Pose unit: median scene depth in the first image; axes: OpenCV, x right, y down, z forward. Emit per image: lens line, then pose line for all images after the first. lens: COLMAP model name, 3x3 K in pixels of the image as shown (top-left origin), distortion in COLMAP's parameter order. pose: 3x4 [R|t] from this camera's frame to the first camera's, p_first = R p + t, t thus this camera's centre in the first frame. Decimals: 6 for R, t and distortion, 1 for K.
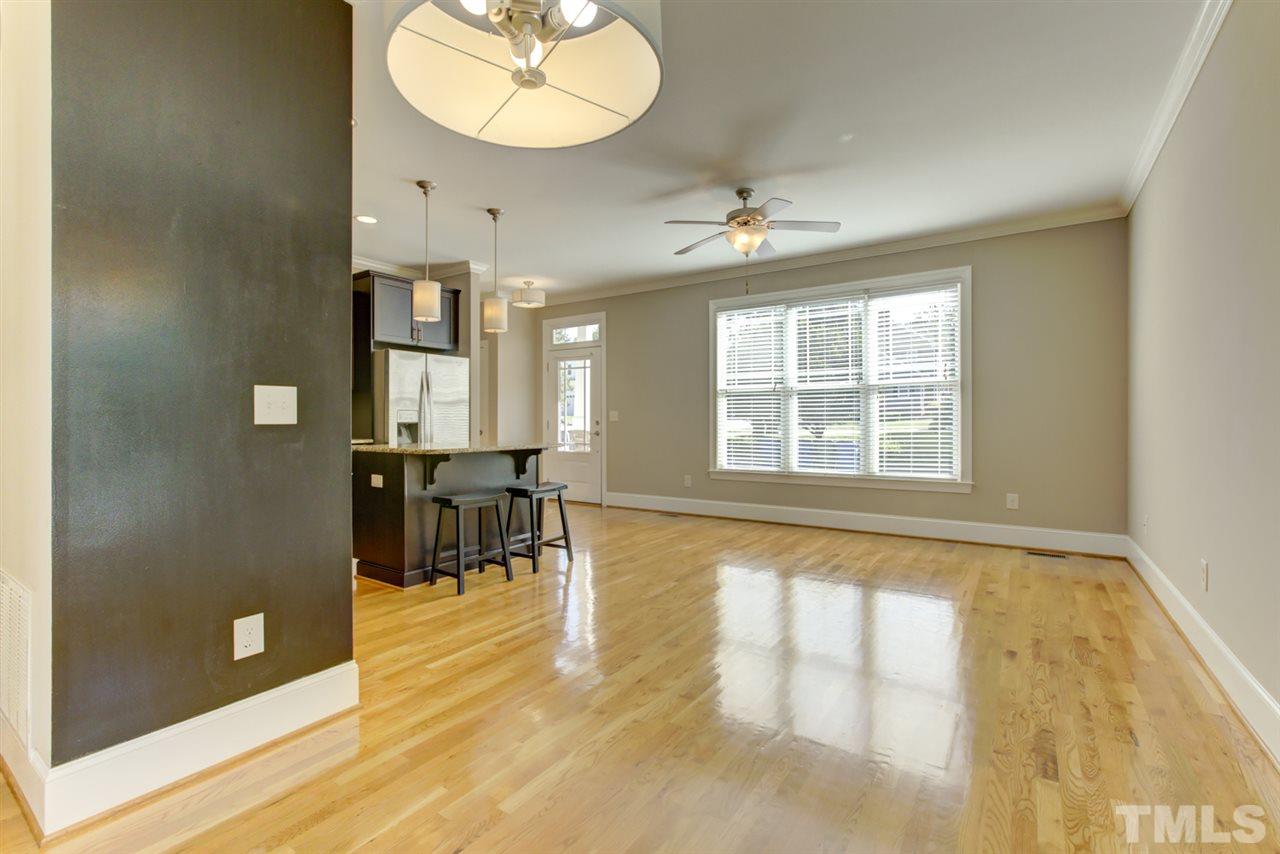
lens RADIAL K [[568.4, 0, 640.0], [0, 568.4, 427.0], [0, 0, 1]] dist [-0.015698, 0.000150]
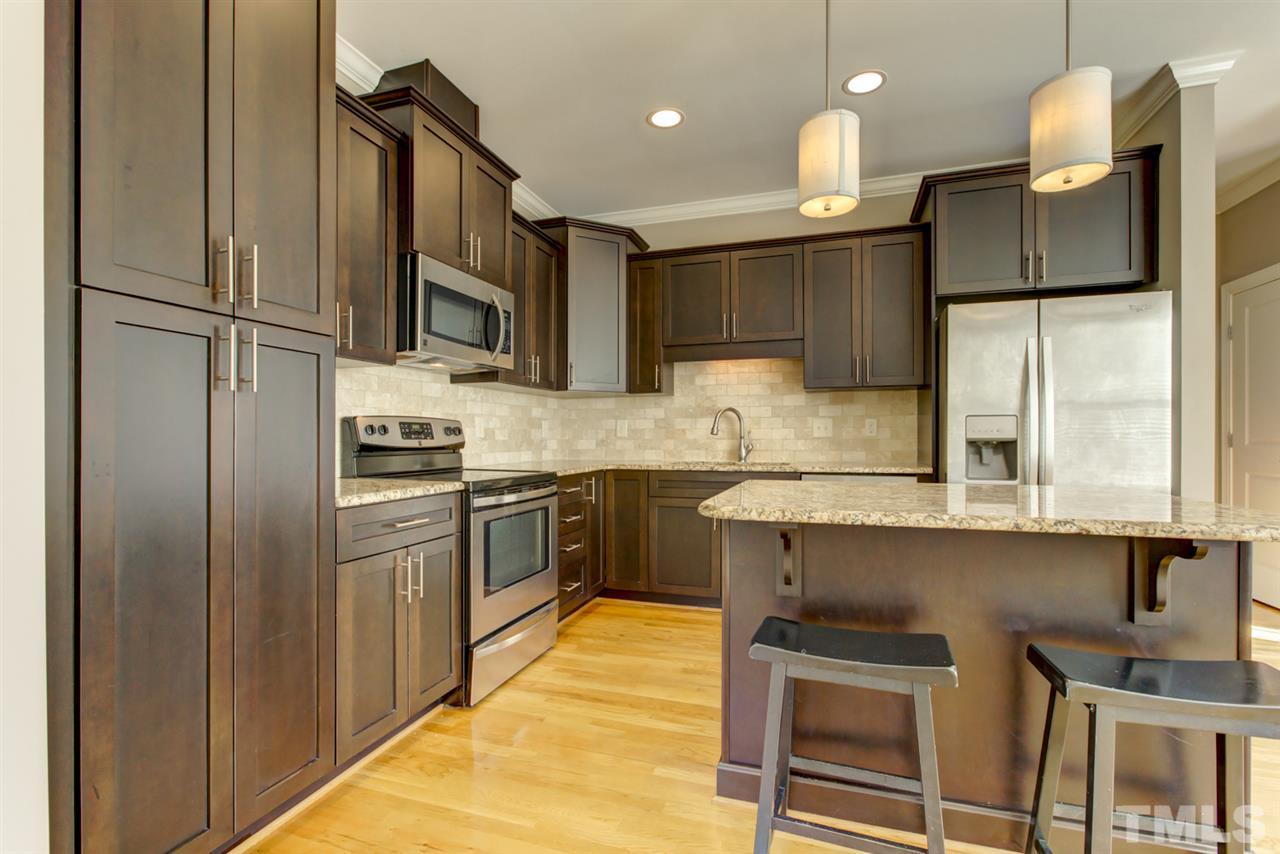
lens RADIAL K [[600.1, 0, 655.9], [0, 600.1, 437.6], [0, 0, 1]] dist [-0.000943, 0.000002]
pose [[0.256770, 0.000455, -0.966472, 0.040201], [-0.009395, 0.999954, -0.002025, -0.004850], [0.966427, 0.009600, 0.256762, 0.522539]]
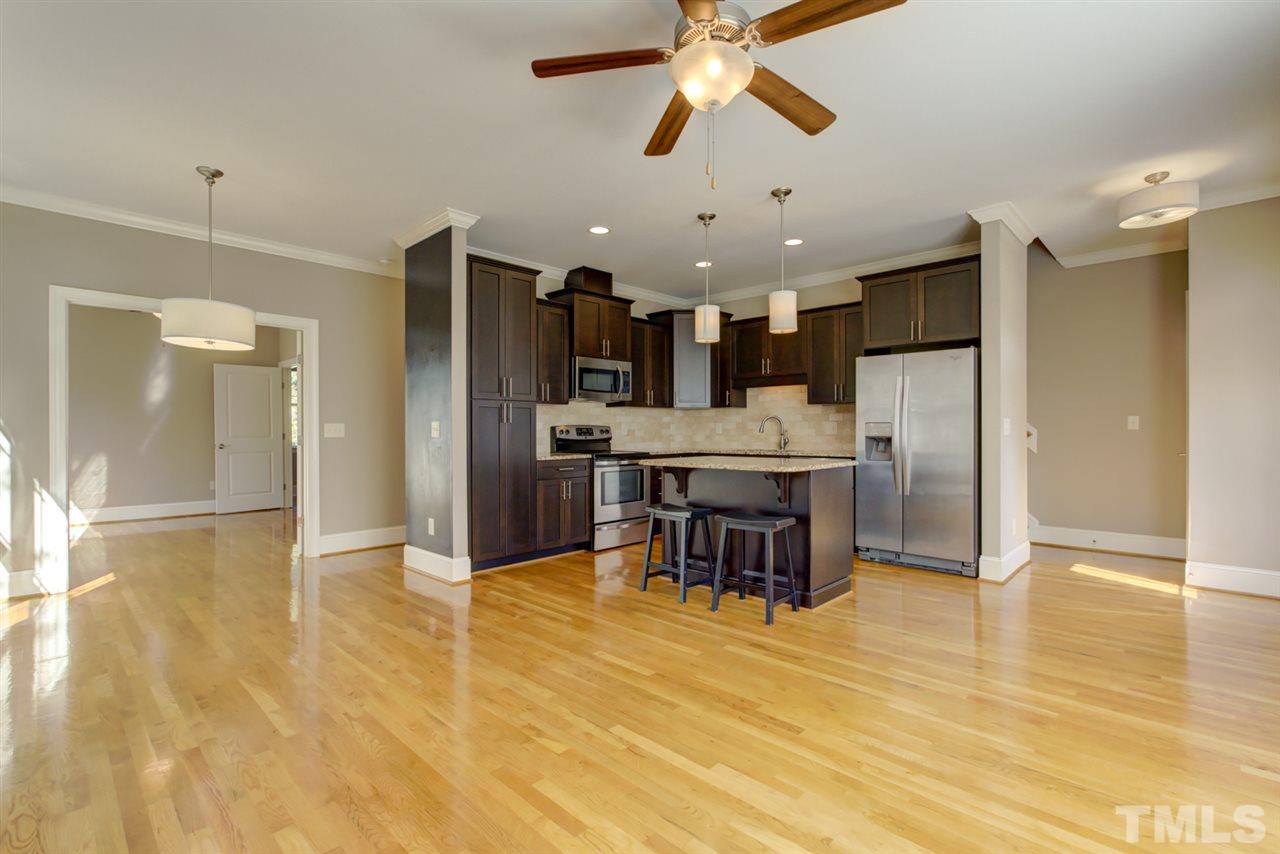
lens RADIAL K [[573.6, 0, 640.6], [0, 573.6, 430.9], [0, 0, 1]] dist [0.001588, 0.000224]
pose [[-0.170963, 0.001022, -0.985277, 0.498800], [-0.007672, 0.999968, 0.002369, -0.014828], [0.985248, 0.007964, -0.170949, 0.733903]]
